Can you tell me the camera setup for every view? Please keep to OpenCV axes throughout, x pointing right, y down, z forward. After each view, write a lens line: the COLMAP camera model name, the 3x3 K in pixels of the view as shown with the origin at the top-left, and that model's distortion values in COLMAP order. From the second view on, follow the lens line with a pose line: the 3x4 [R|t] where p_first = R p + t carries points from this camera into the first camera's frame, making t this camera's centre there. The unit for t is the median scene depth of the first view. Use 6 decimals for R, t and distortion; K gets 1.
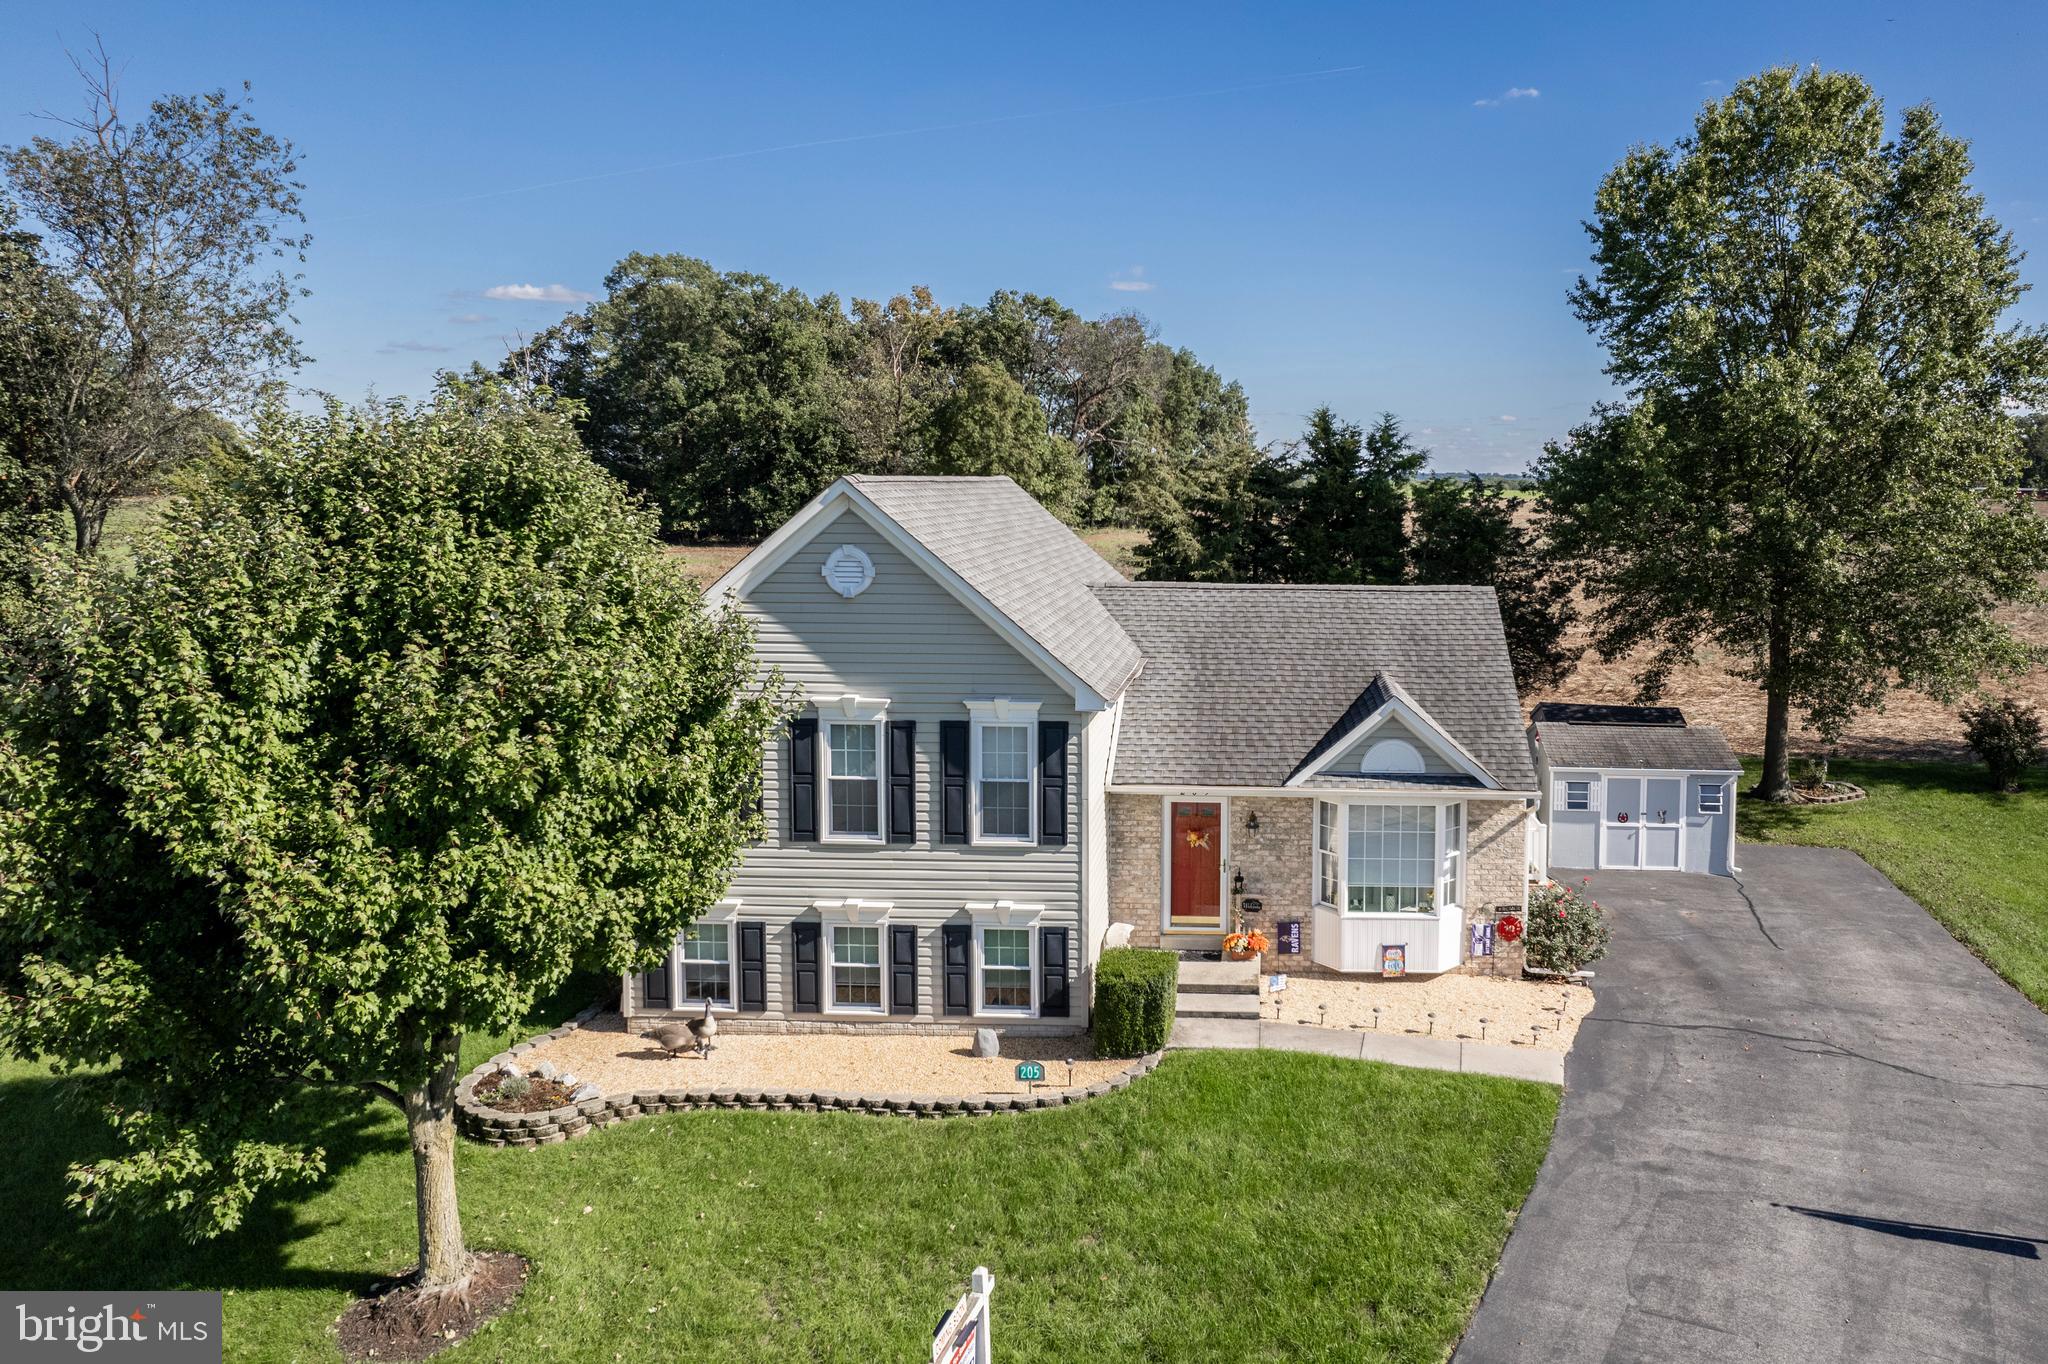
lens RADIAL K [[1377.9, 0, 1255.0], [0, 1377.9, 506.5], [0, 0, 1]] dist [-0.029186, 0.000359]
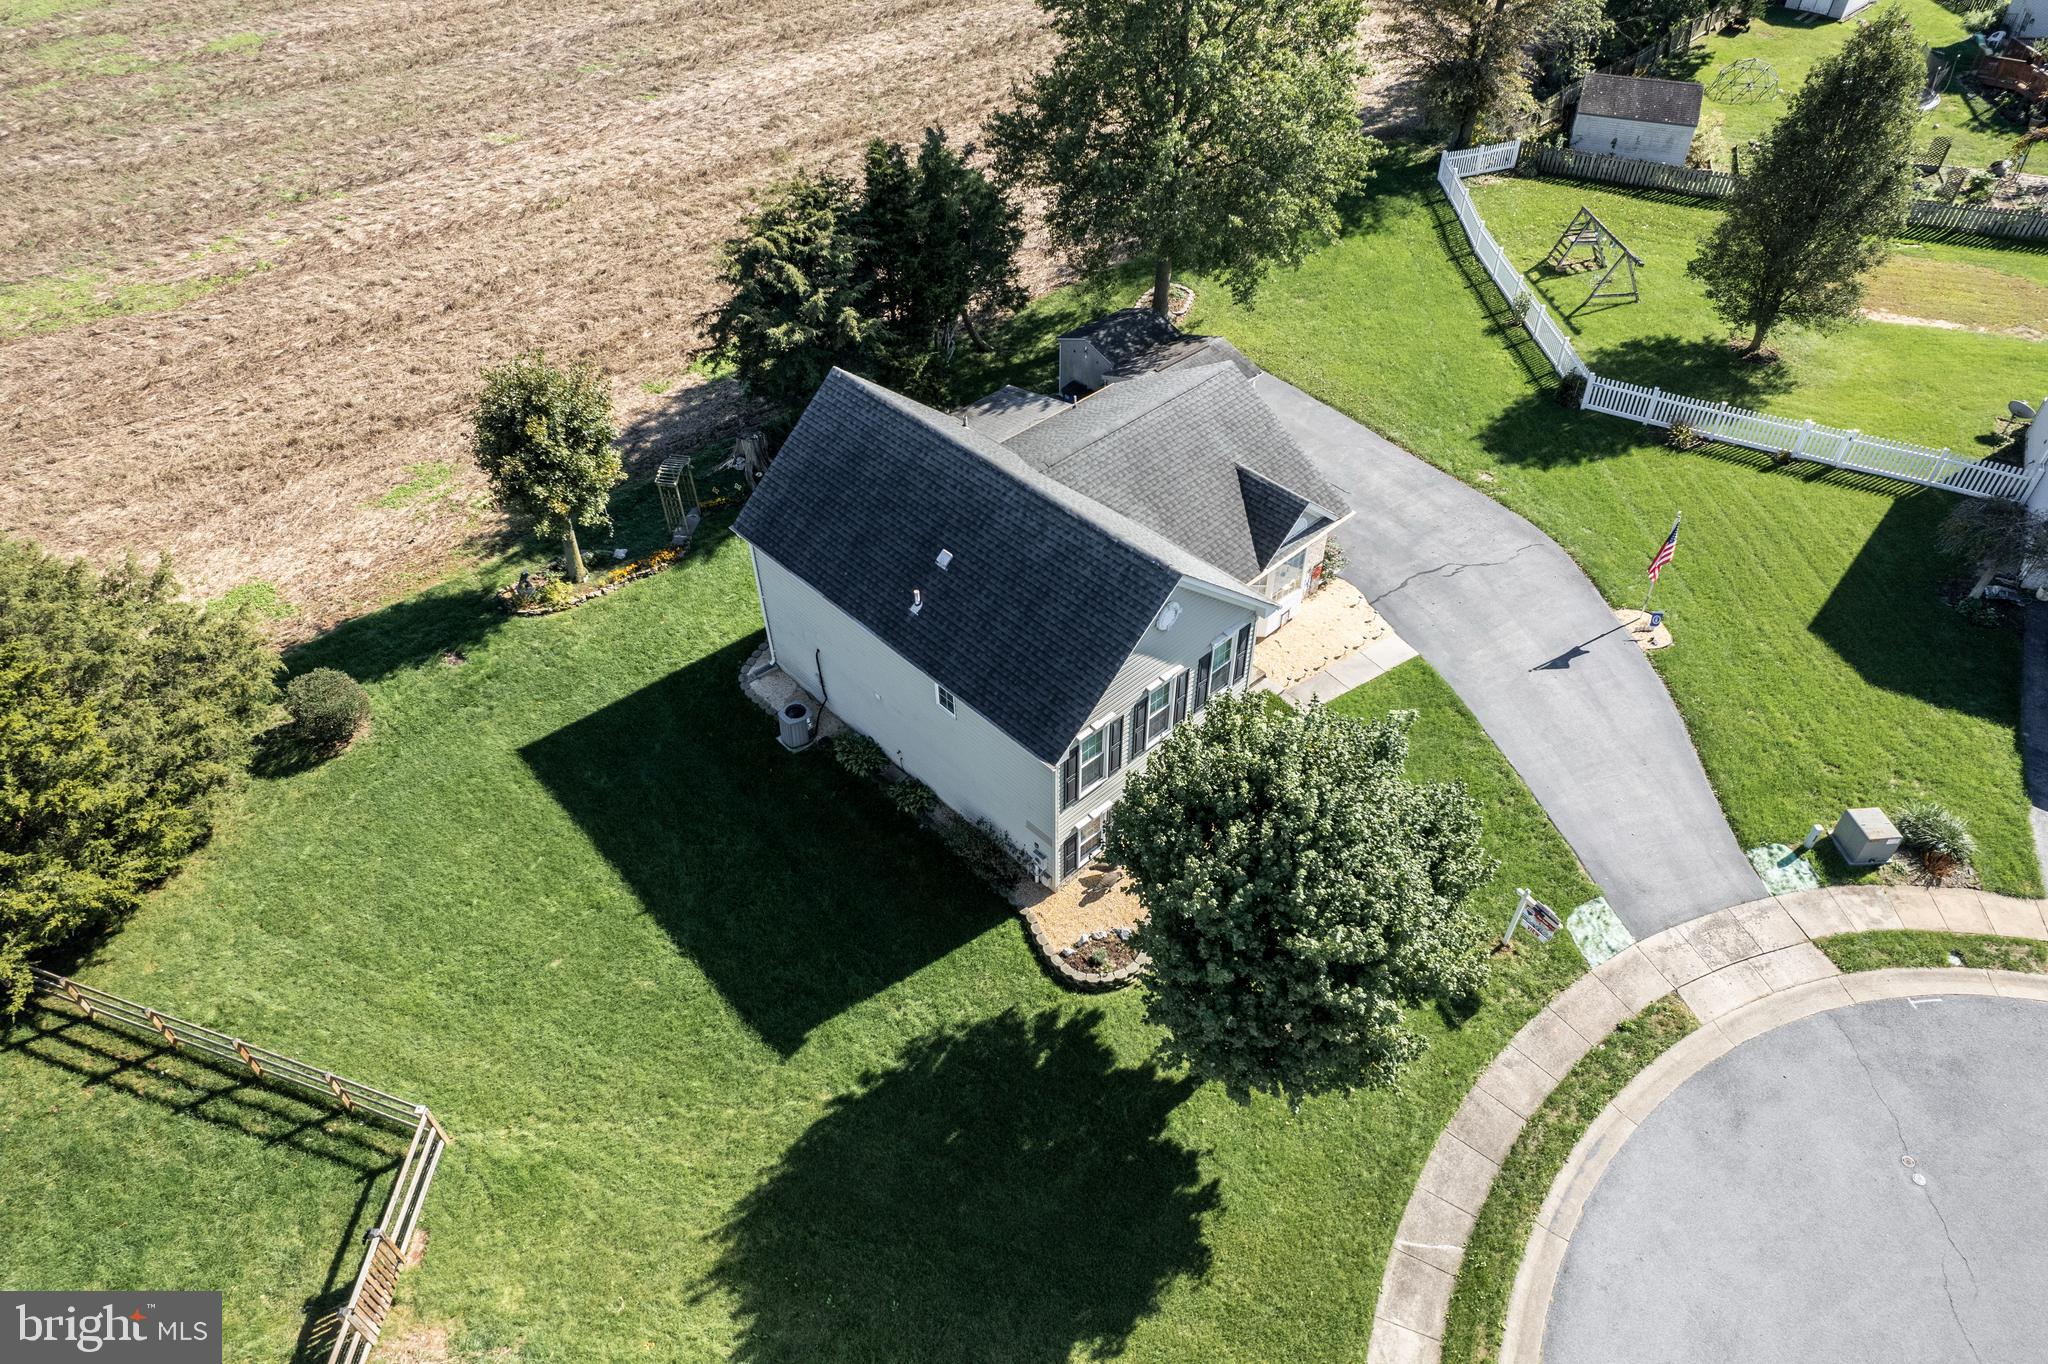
lens RADIAL K [[1309.2, 0, 1024.0], [0, 1309.2, 682.0], [0, 0, 1]] dist [-0.074571, 0.069018]
pose [[0.719050, -0.492690, 0.490127, -1.131094], [0.039056, 0.732794, 0.679328, -0.864274], [-0.693860, -0.469329, 0.546158, 0.291916]]
